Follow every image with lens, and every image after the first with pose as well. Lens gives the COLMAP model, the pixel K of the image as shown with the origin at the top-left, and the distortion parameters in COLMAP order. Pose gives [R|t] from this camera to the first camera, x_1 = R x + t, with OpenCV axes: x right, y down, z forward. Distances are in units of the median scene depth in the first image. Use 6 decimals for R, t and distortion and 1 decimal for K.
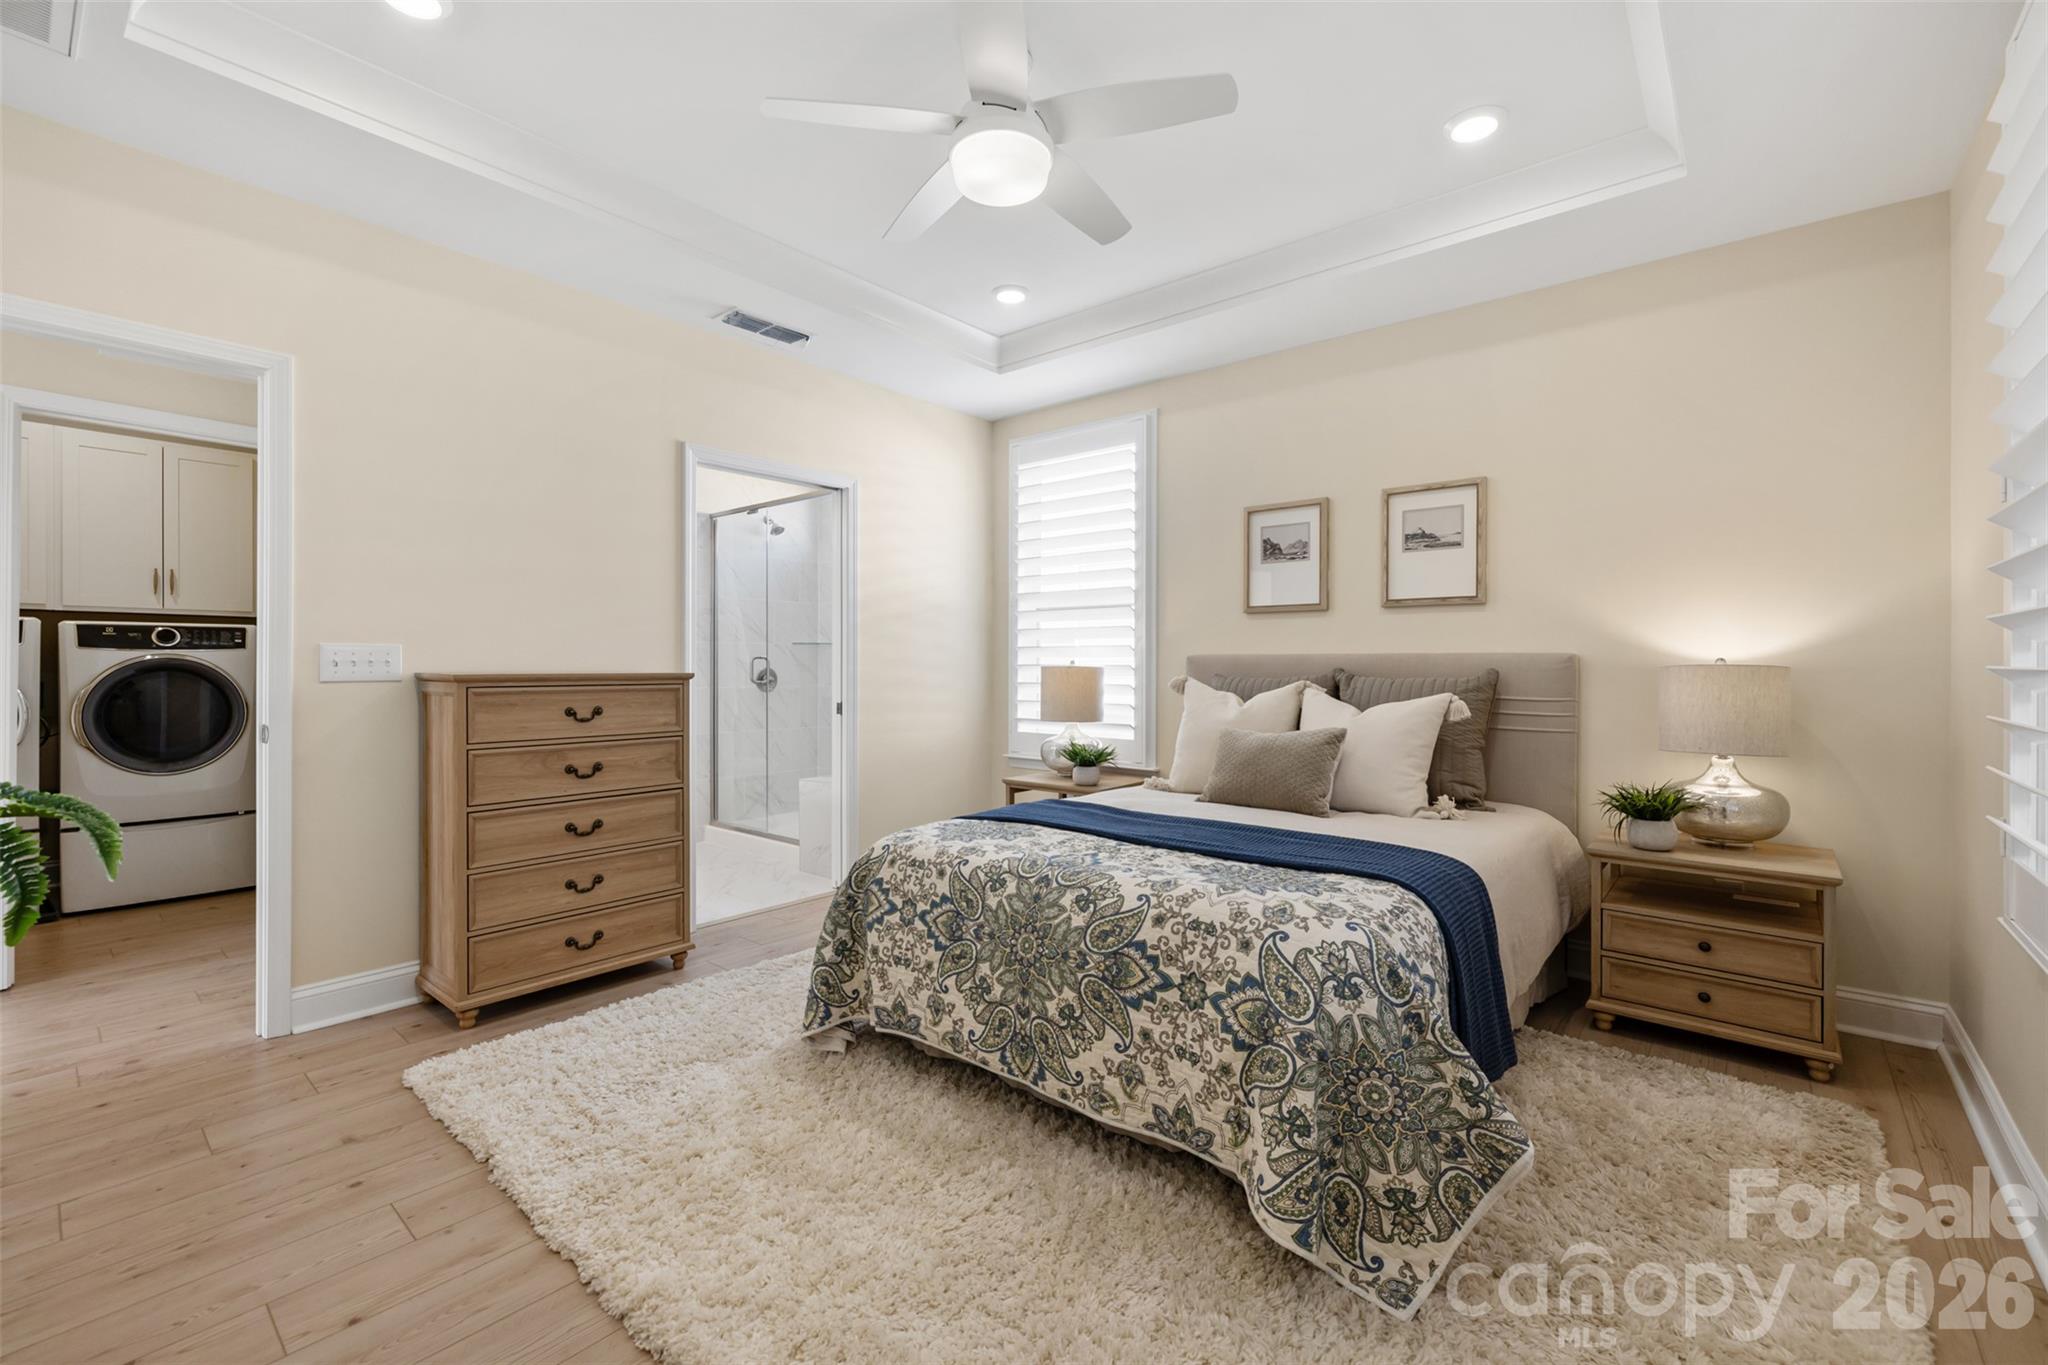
lens RADIAL K [[865.2, 0, 1029.2], [0, 865.2, 674.8], [0, 0, 1]] dist [0.001075, 0.000145]
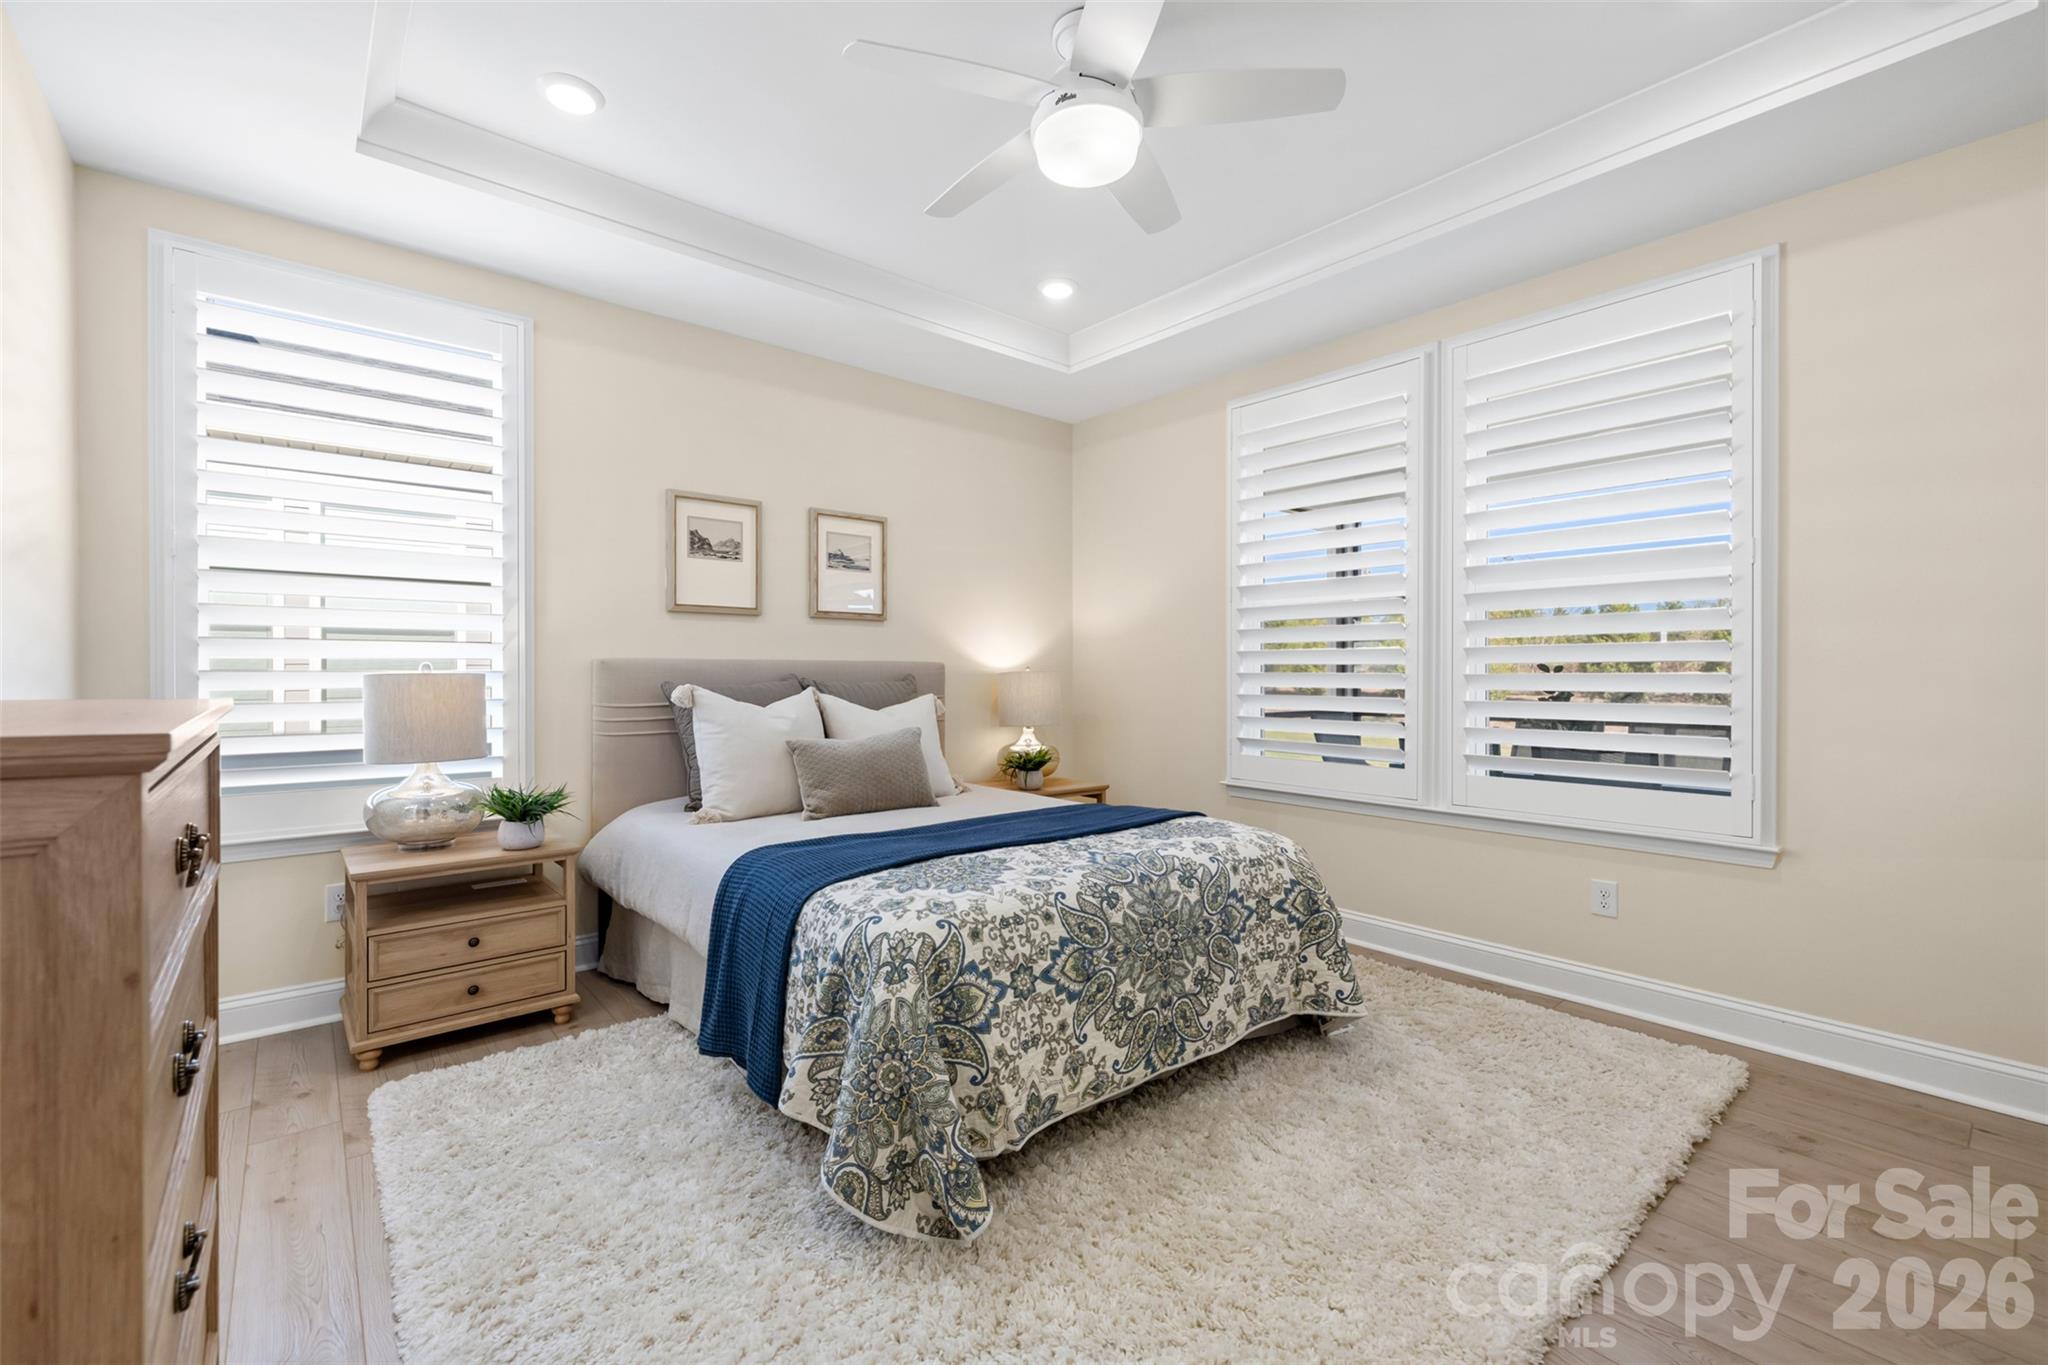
lens RADIAL K [[865.2, 0, 1073.4], [0, 865.2, 671.4], [0, 0, 1]] dist [0.001075, 0.000145]
pose [[0.137695, -0.000793, 0.990474, -0.992016], [0.010623, 0.999943, -0.000677, -0.014555], [-0.990418, 0.010615, 0.137696, 0.893779]]
